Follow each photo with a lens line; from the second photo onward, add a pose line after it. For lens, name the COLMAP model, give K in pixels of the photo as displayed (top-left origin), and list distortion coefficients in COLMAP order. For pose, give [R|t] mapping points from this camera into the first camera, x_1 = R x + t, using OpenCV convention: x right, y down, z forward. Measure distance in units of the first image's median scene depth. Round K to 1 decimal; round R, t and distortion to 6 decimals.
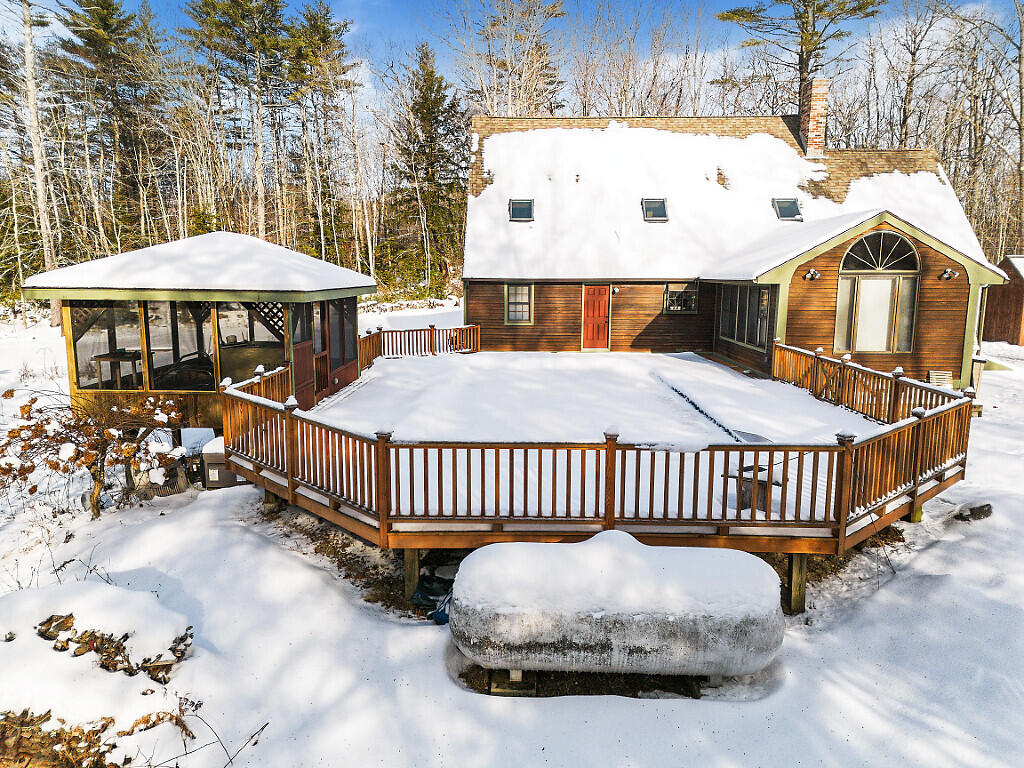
lens RADIAL K [[719.2, 0, 514.0], [0, 719.2, 396.6], [0, 0, 1]] dist [0.096040, -0.098537]
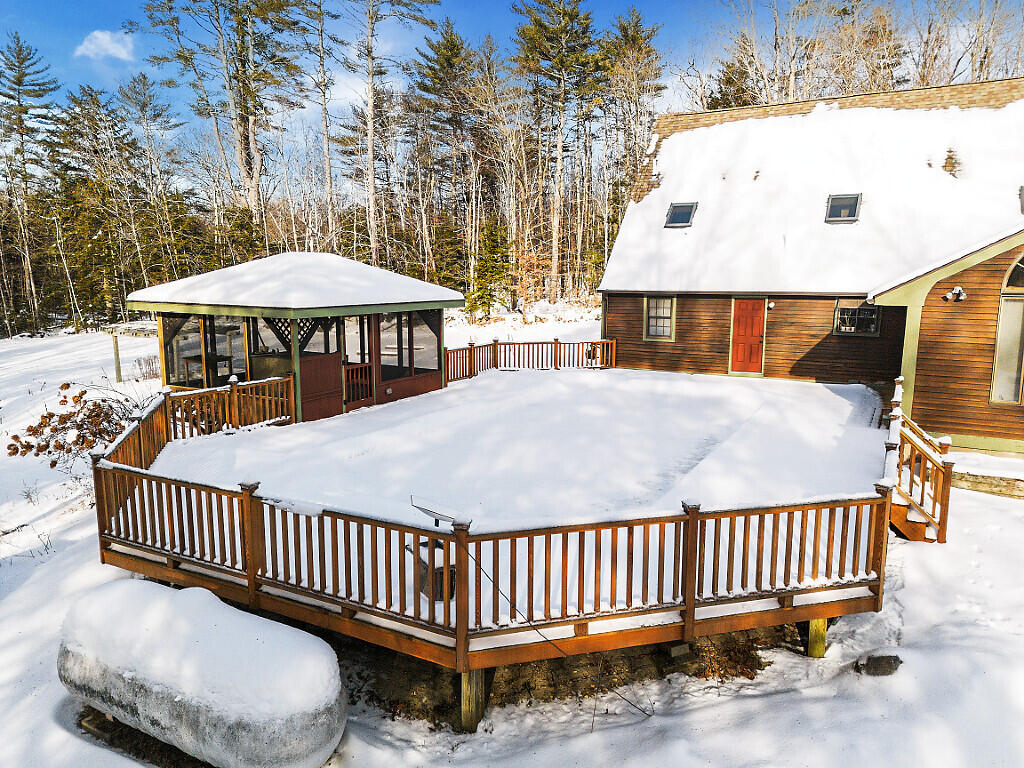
lens RADIAL K [[719.2, 0, 514.0], [0, 719.2, 396.6], [0, 0, 1]] dist [0.096040, -0.098537]
pose [[0.885729, 0.077636, -0.457664, 0.272395], [-0.078262, 0.996777, 0.017628, -0.032195], [0.457558, 0.020204, 0.888950, 0.105480]]
